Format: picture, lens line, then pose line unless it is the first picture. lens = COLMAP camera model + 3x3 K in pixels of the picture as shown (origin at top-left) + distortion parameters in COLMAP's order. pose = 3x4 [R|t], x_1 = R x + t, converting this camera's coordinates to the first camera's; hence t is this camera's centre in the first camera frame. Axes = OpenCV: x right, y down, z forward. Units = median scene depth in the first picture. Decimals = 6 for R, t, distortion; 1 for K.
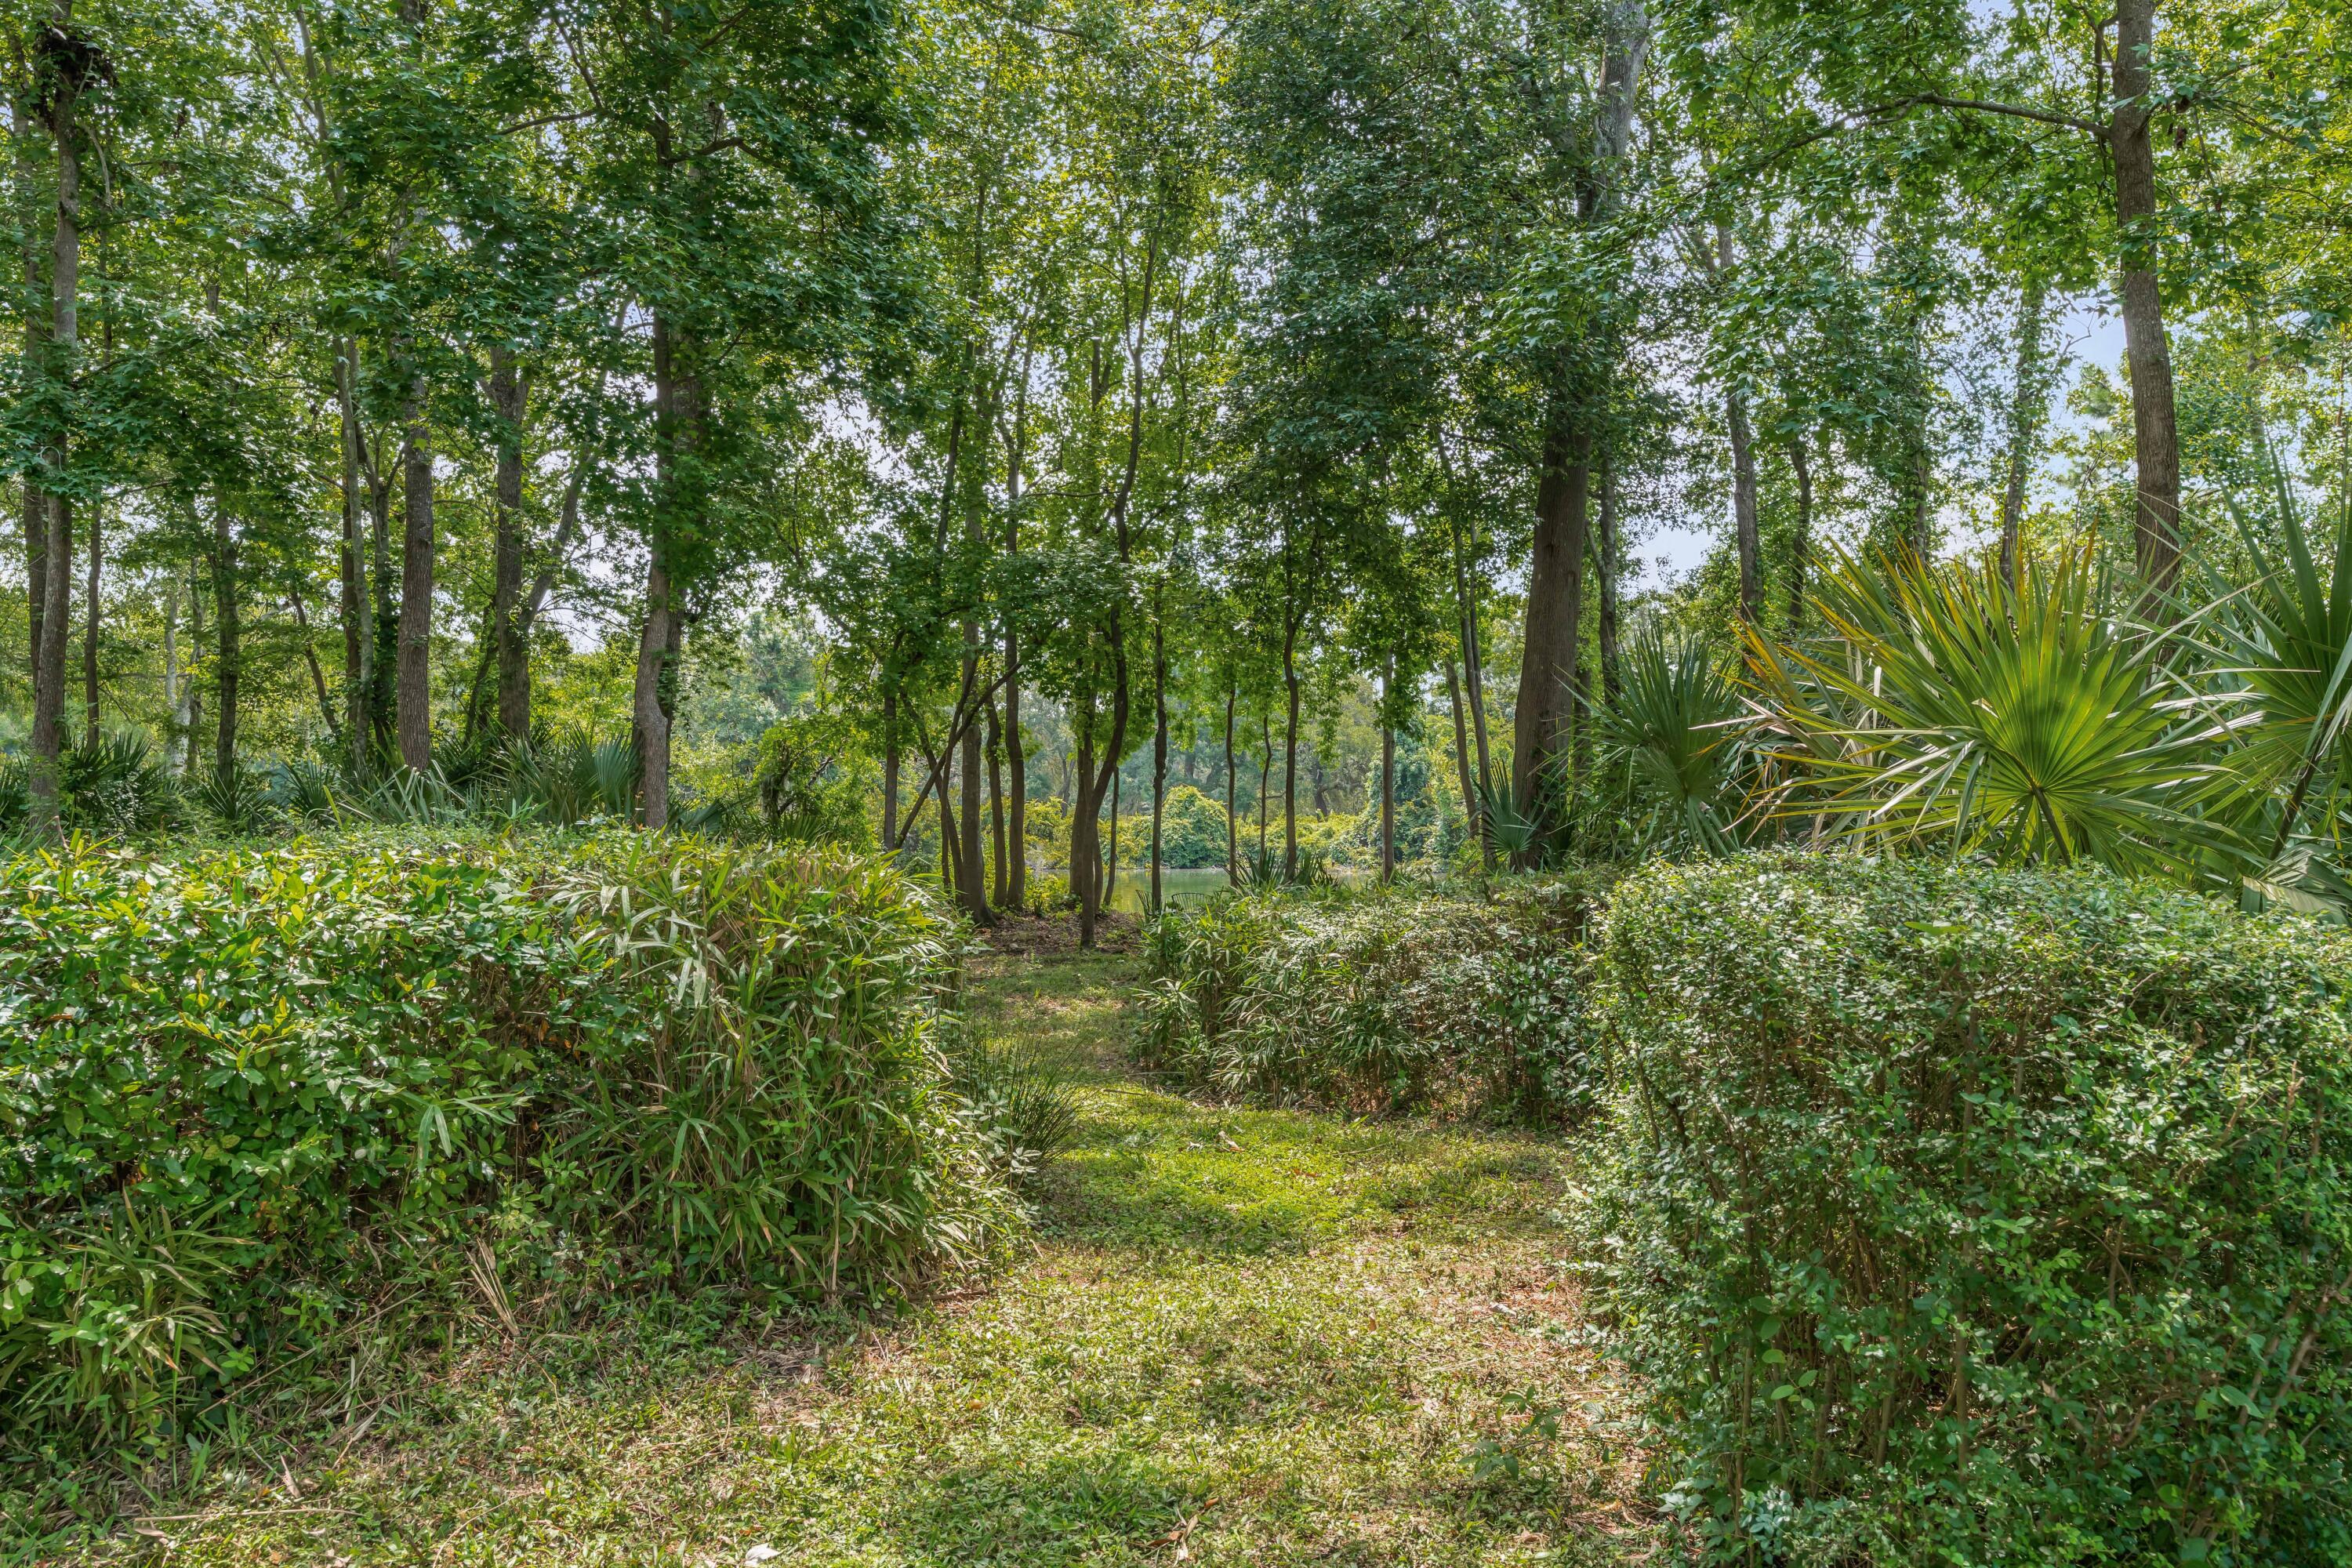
lens RADIAL K [[1658.2, 0, 1171.2], [0, 1658.2, 789.2], [0, 0, 1]] dist [0.001554, 0.000016]
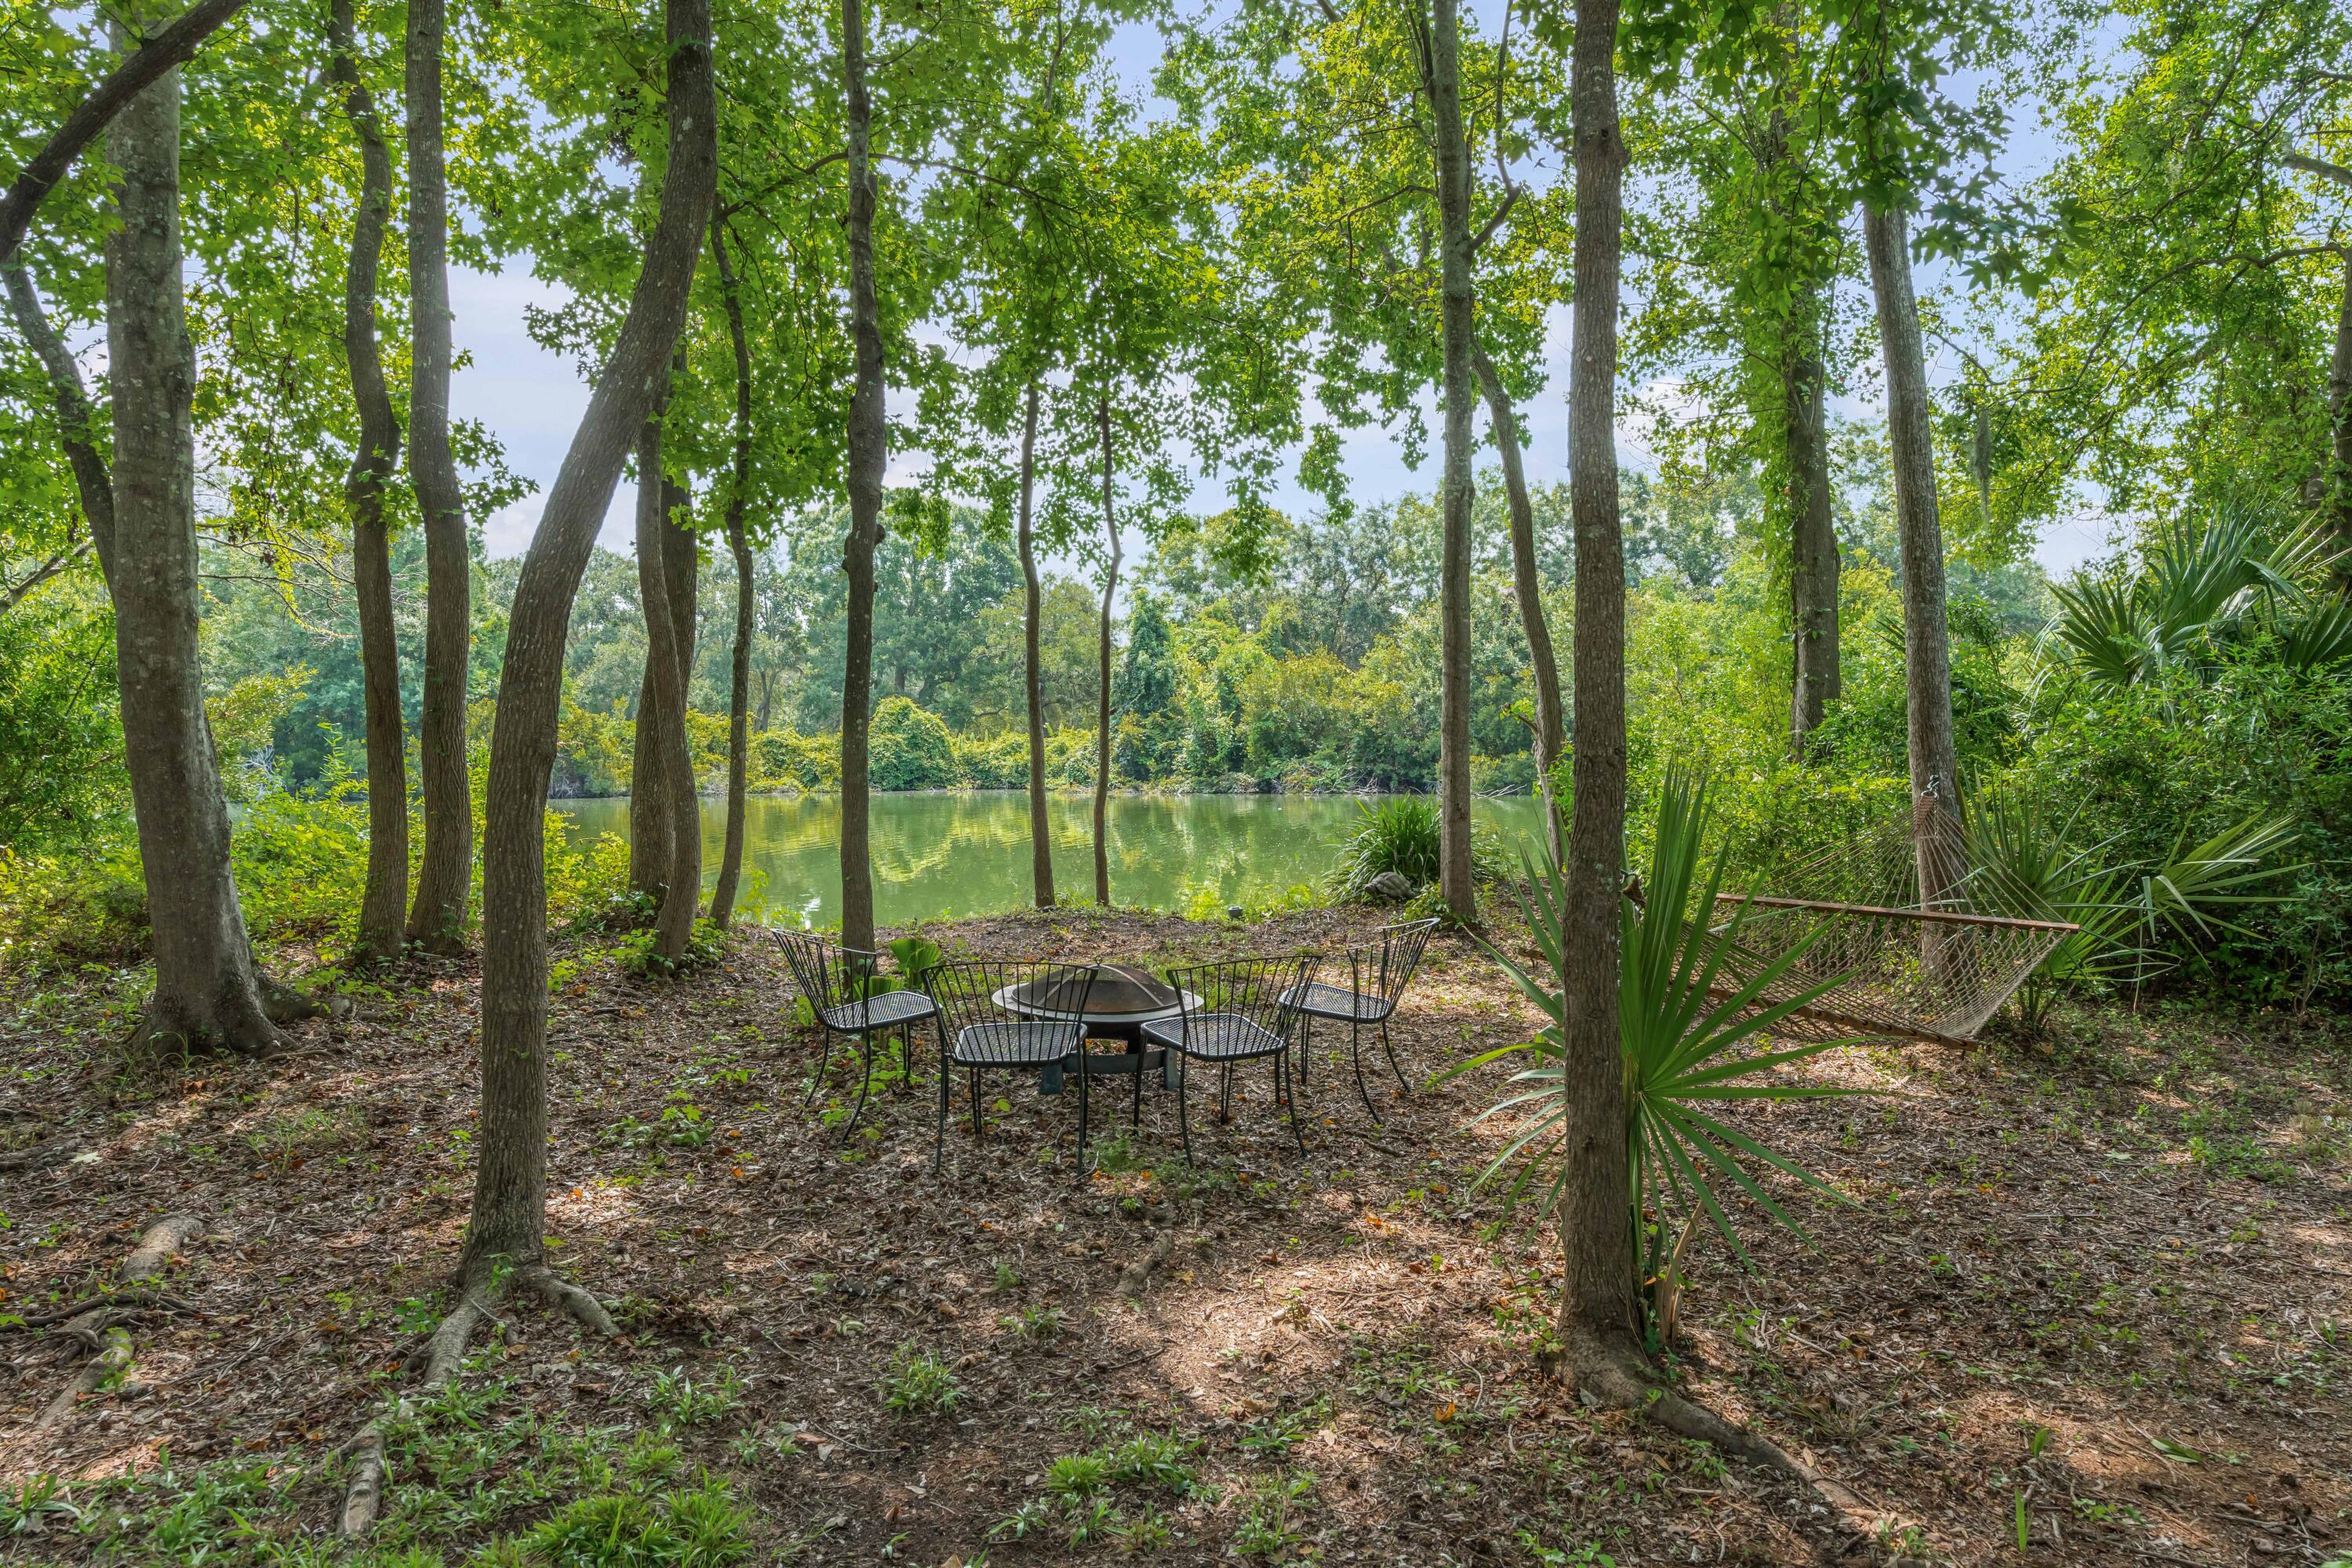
lens RADIAL K [[1470.4, 0, 1185.6], [0, 1470.4, 759.4], [0, 0, 1]] dist [-0.008076, -0.000379]
pose [[0.978972, -0.007142, 0.203868, -0.001301], [0.000720, 0.999502, 0.031557, 0.007324], [-0.203992, -0.030747, 0.978490, 0.215456]]
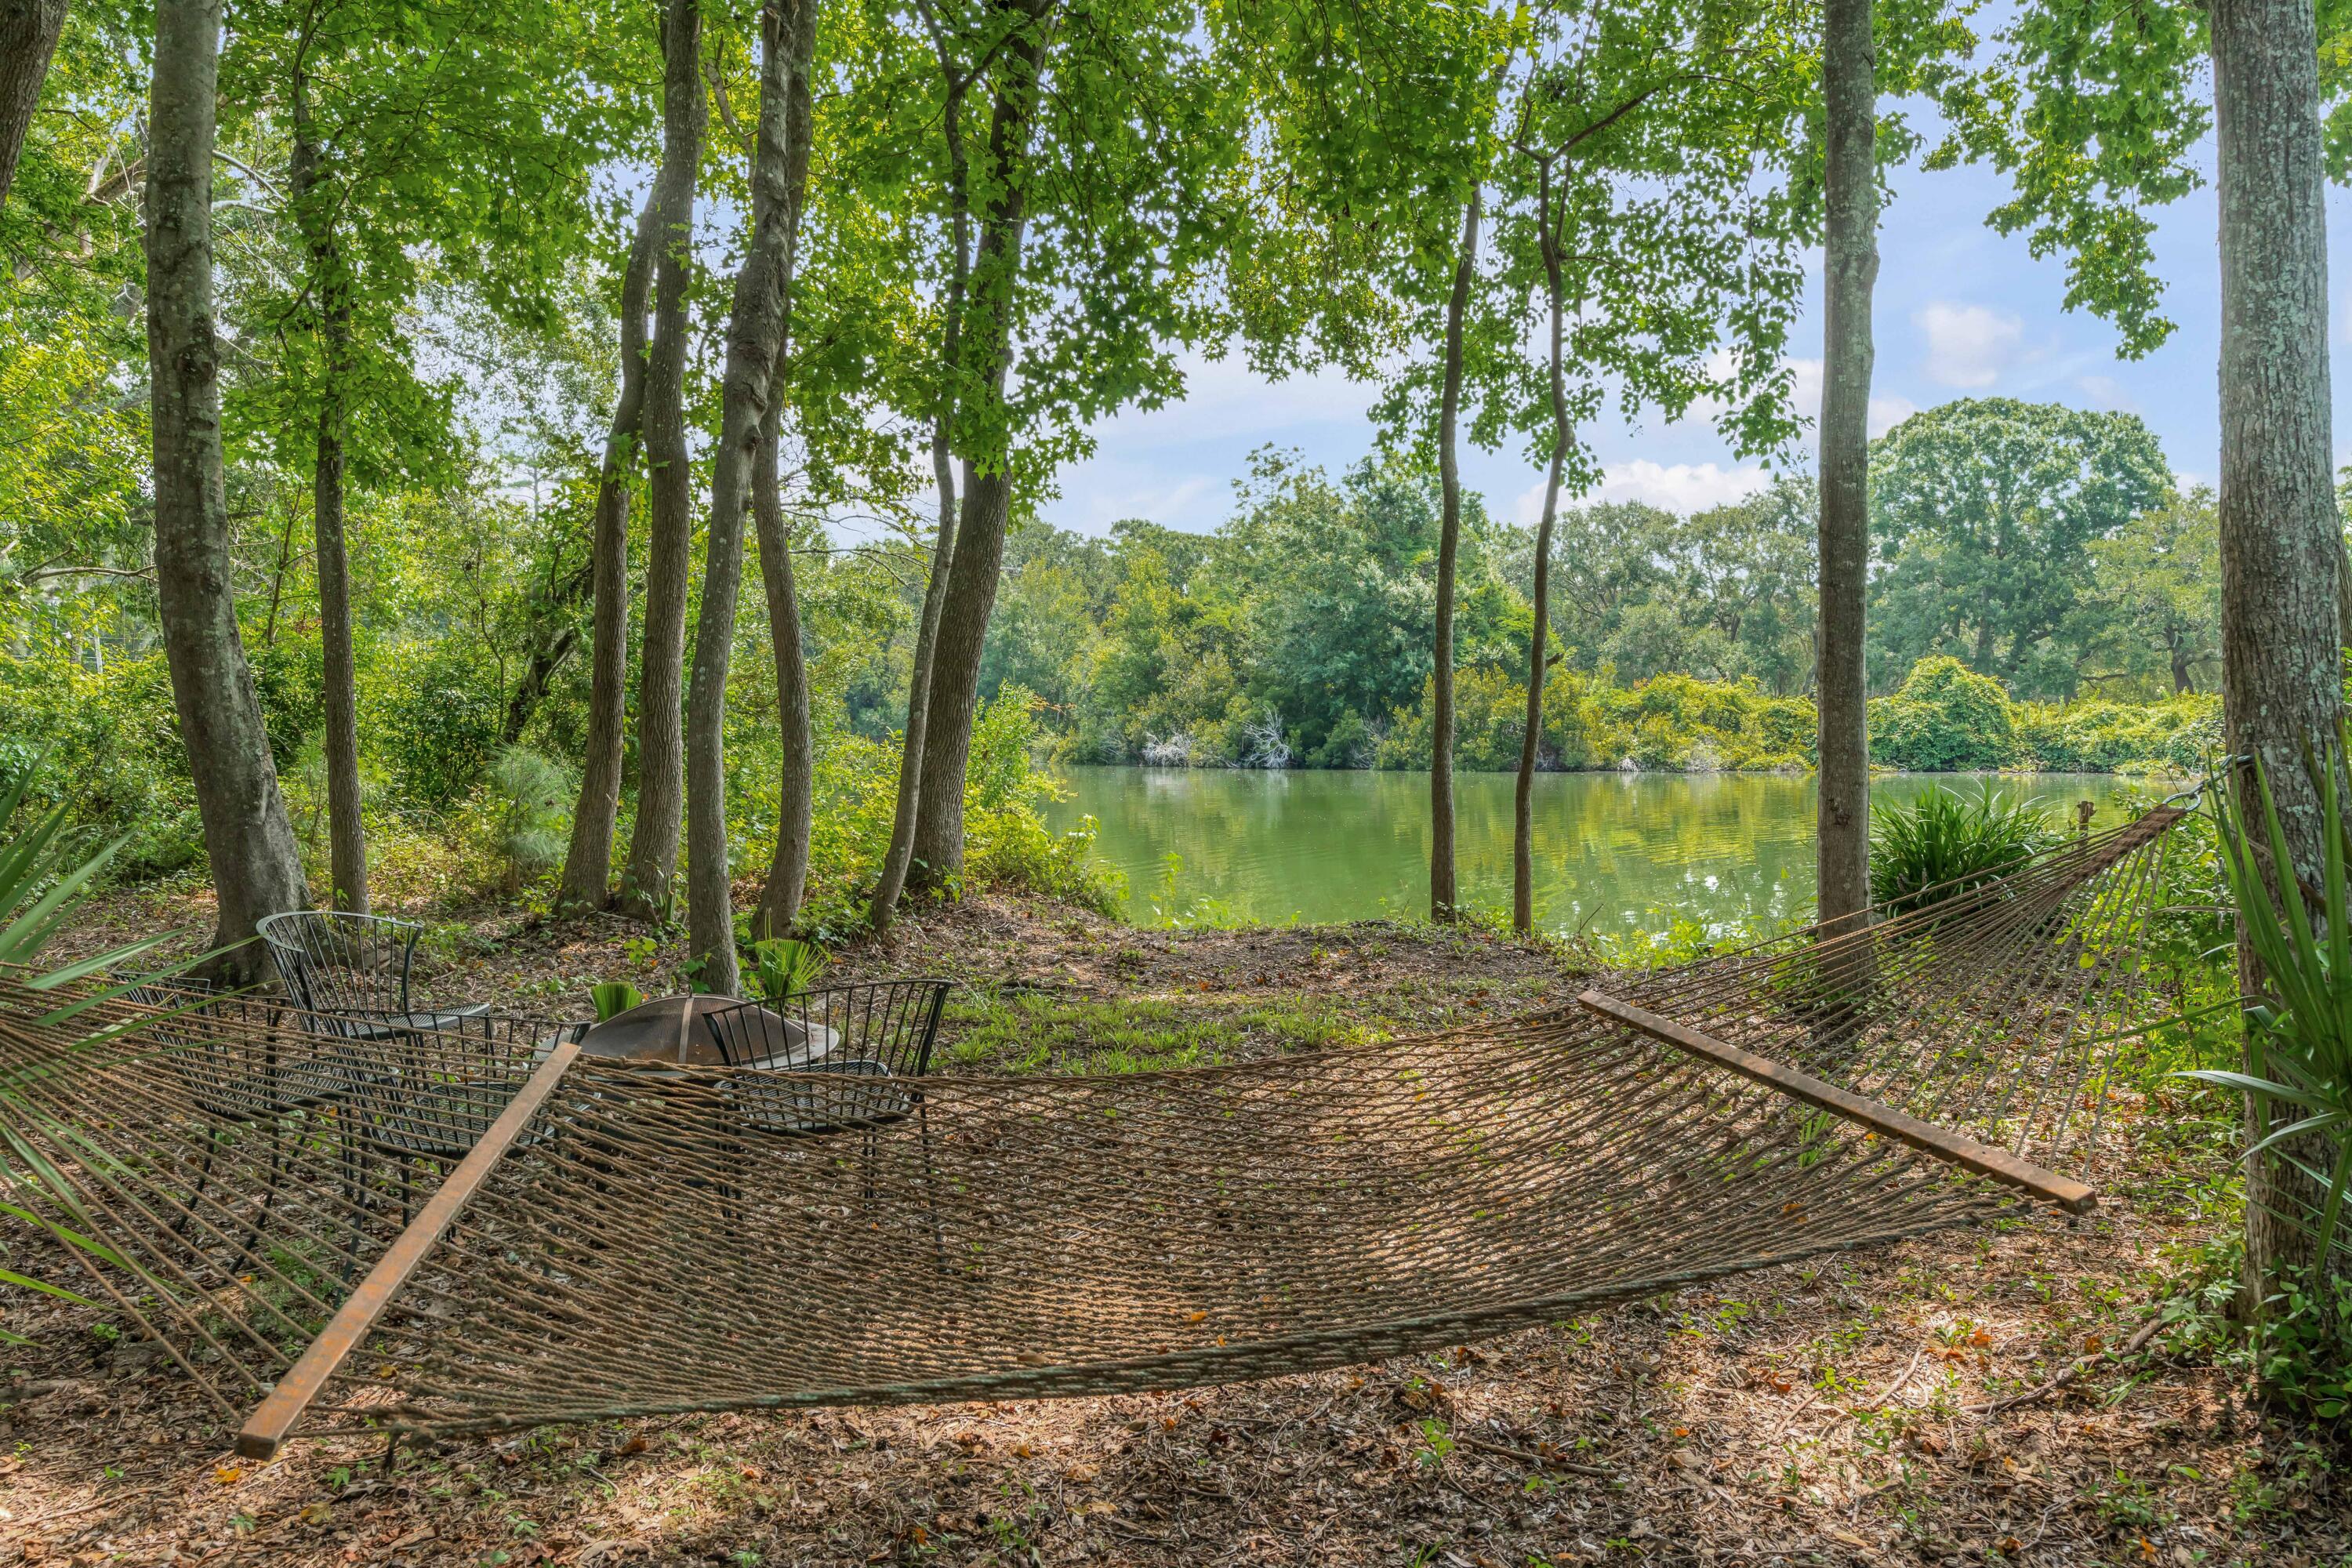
lens RADIAL K [[1619.4, 0, 1157.5], [0, 1619.4, 798.5], [0, 0, 1]] dist [0.006773, 0.003128]
pose [[0.886502, 0.019254, -0.462325, 0.036668], [0.013211, 0.997673, 0.066882, 0.008693], [0.462537, -0.065399, 0.884185, 0.233866]]
